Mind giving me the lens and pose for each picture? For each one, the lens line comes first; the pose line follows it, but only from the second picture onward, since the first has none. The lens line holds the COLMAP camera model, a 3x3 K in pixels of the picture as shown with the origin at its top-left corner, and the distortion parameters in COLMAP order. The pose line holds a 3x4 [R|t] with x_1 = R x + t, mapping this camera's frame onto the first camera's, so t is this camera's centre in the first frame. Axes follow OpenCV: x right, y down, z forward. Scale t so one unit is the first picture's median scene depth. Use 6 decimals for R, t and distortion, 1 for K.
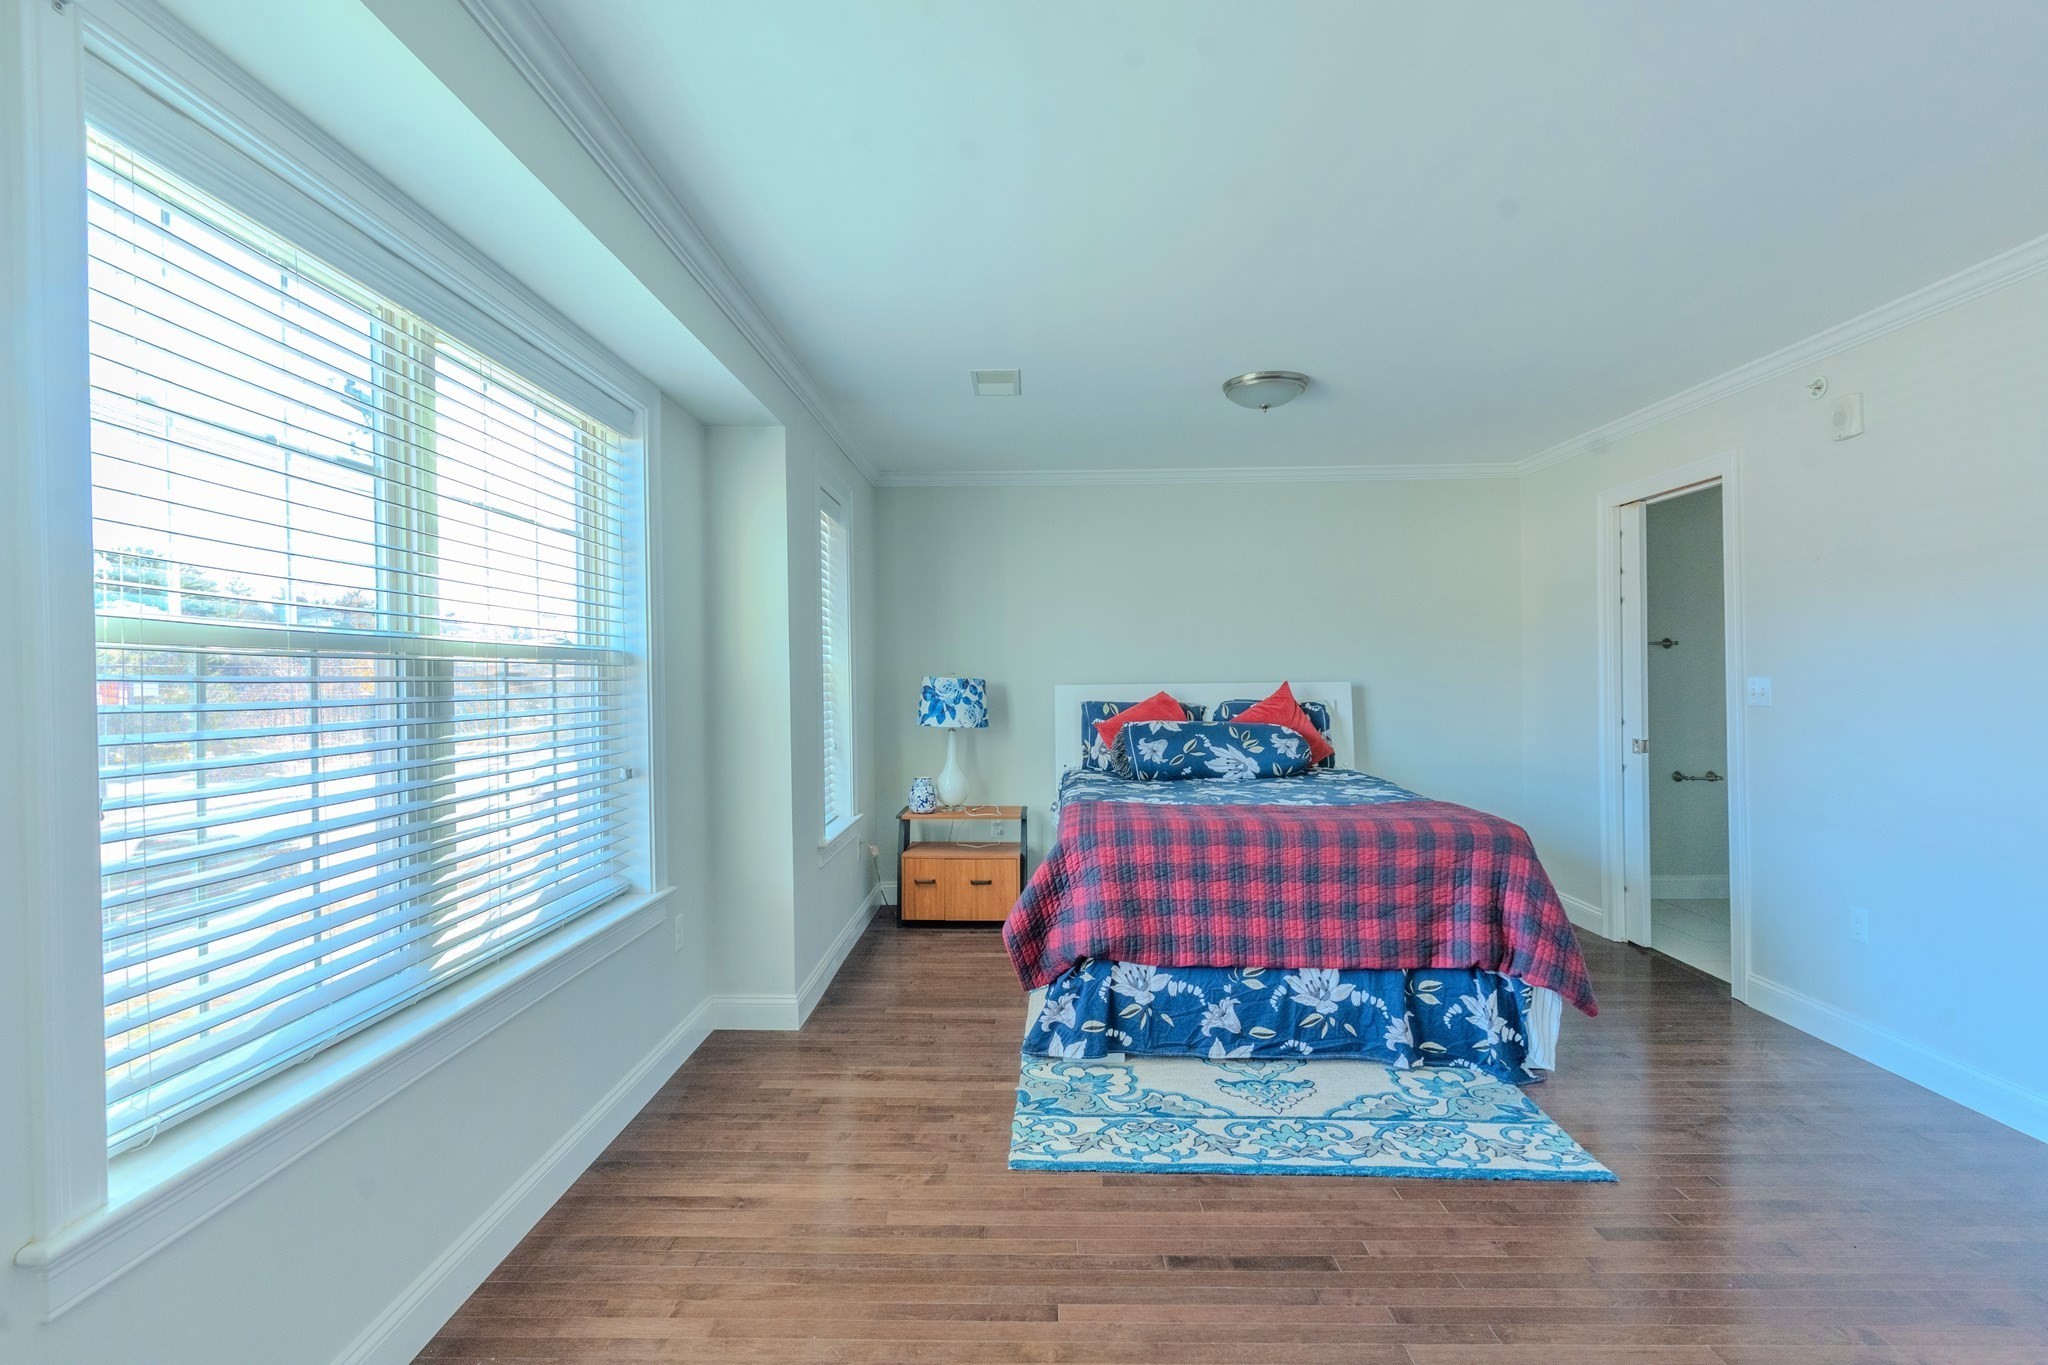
lens RADIAL K [[972.5, 0, 1010.0], [0, 972.5, 684.5], [0, 0, 1]] dist [0.003154, -0.000844]
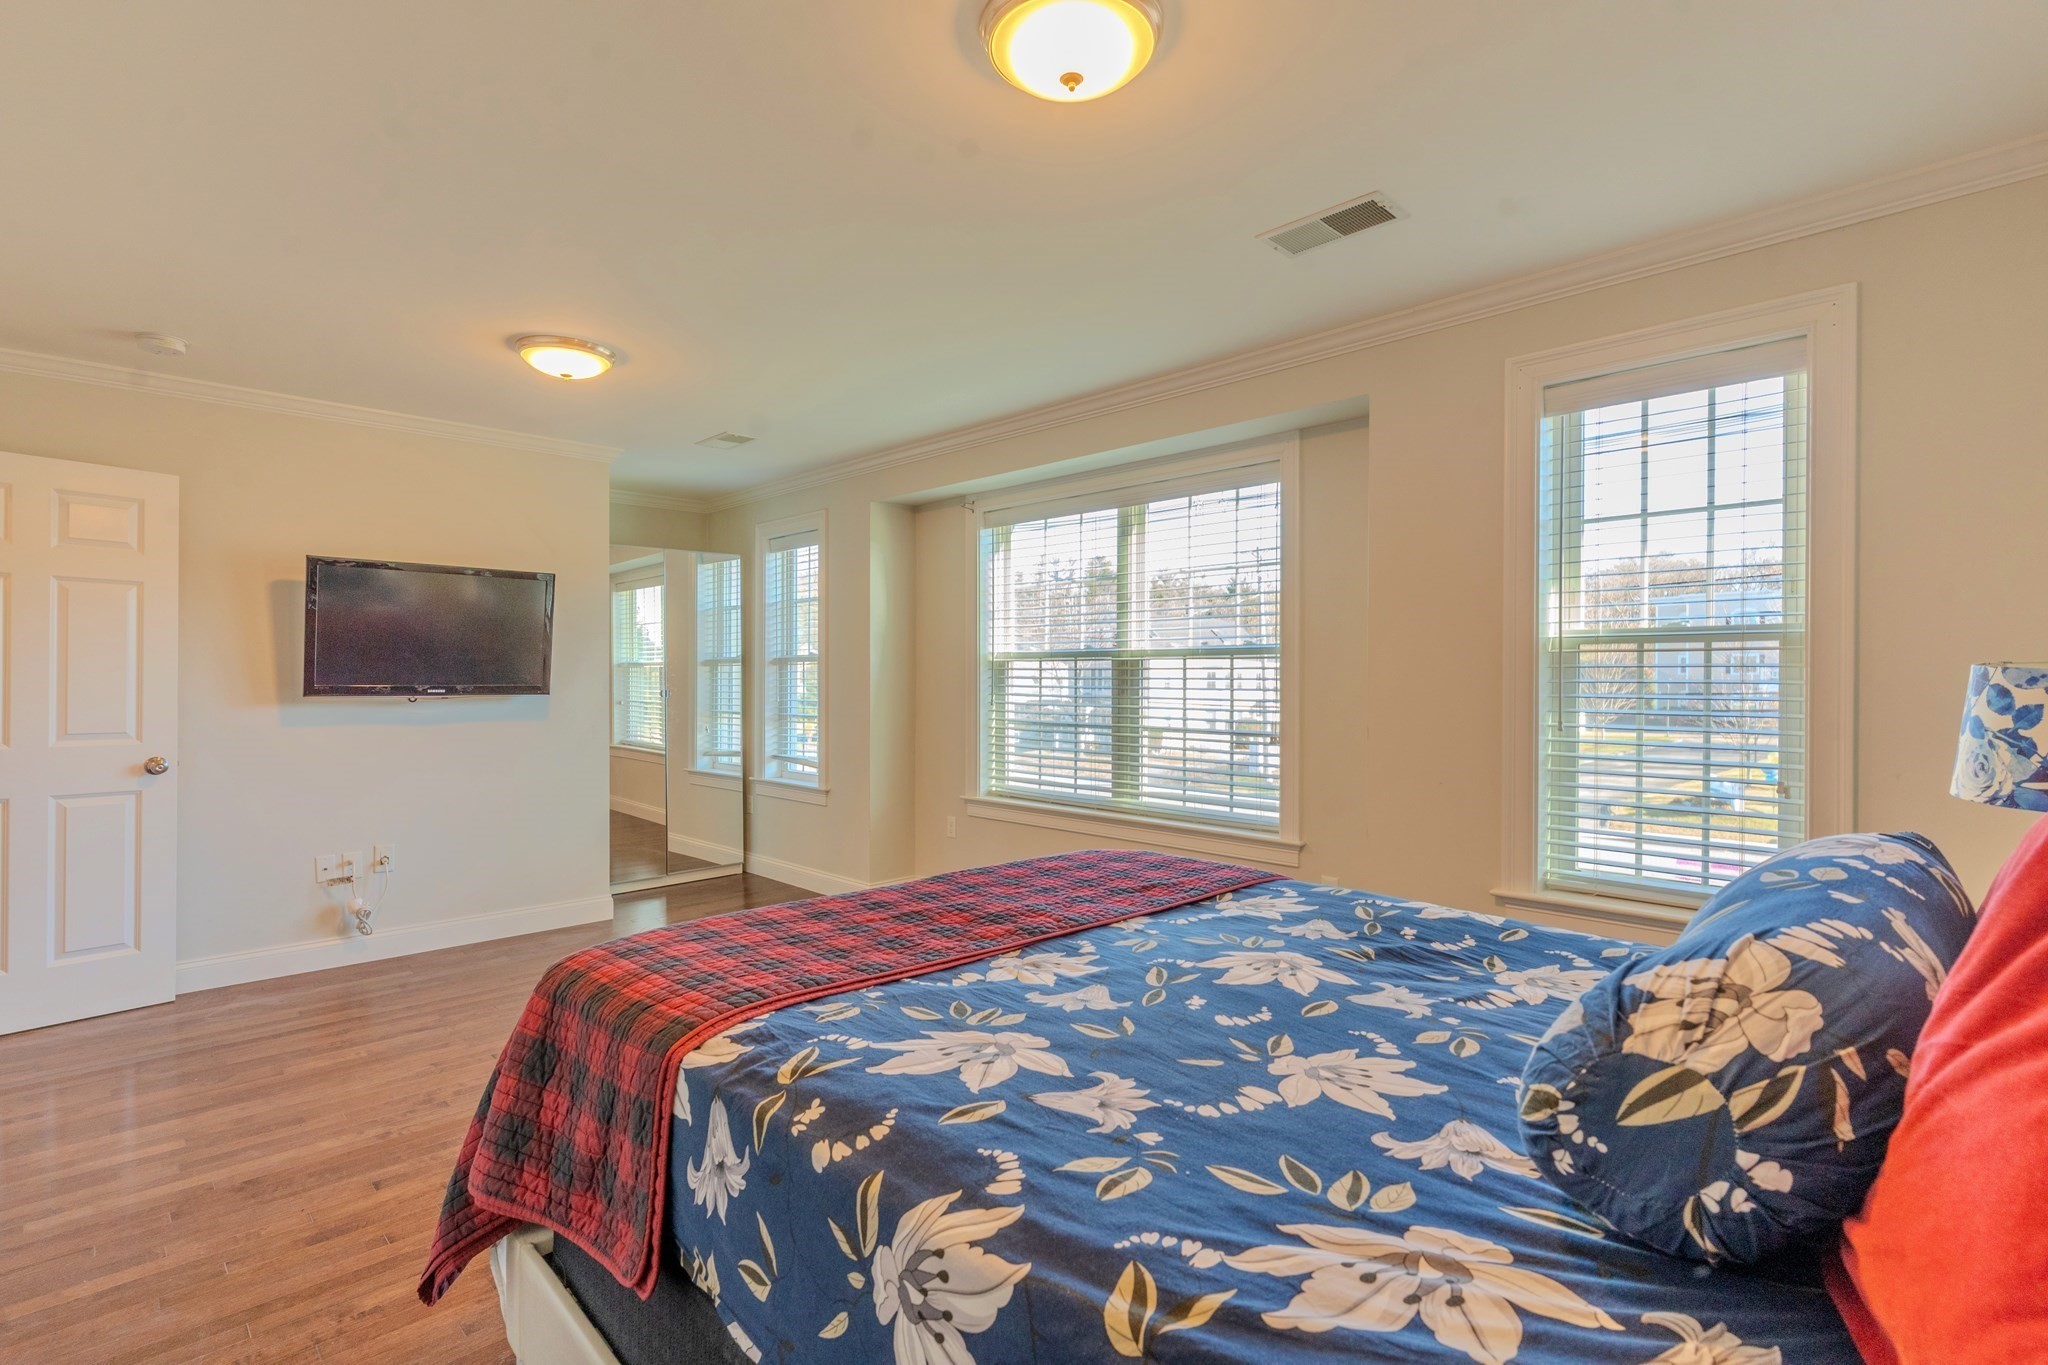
lens RADIAL K [[972.5, 0, 1021.4], [0, 972.5, 674.9], [0, 0, 1]] dist [0.003154, -0.000844]
pose [[-0.705689, 0.007667, -0.708480, 0.722095], [-0.000986, 0.999930, 0.011803, -0.010639], [0.708521, 0.009028, -0.705632, 1.580475]]
